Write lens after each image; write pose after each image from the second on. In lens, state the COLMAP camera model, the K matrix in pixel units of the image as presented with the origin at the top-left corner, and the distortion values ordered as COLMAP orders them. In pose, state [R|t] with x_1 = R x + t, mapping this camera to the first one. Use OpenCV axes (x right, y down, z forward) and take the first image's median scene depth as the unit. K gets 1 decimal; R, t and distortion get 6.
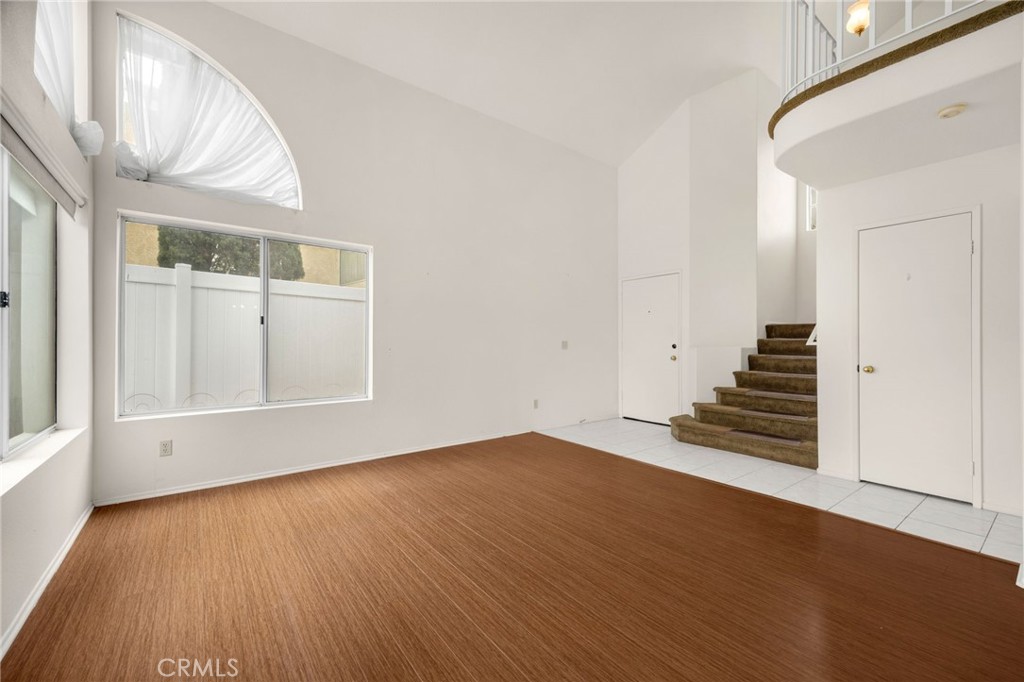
lens RADIAL K [[420.3, 0, 516.9], [0, 420.3, 340.4], [0, 0, 1]] dist [0.002770, 0.000231]
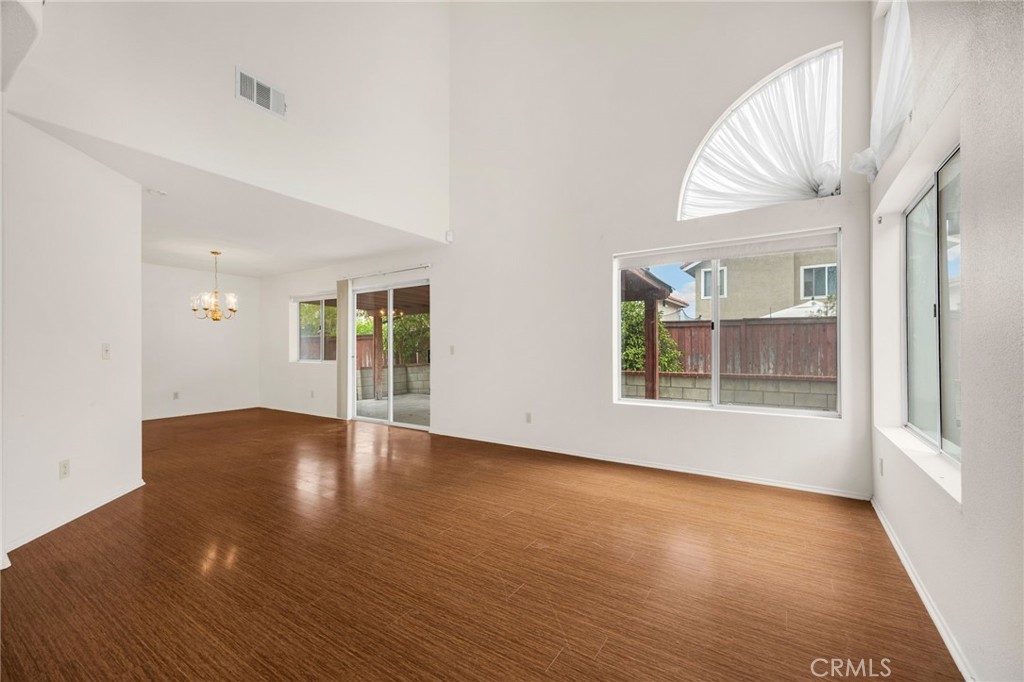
lens RADIAL K [[420.3, 0, 513.1], [0, 420.3, 347.1], [0, 0, 1]] dist [0.002770, 0.000231]
pose [[-0.946709, -0.000229, -0.322090, 0.215818], [0.002449, 0.999966, -0.007910, 0.012487], [0.322081, -0.008277, -0.946676, 1.872634]]
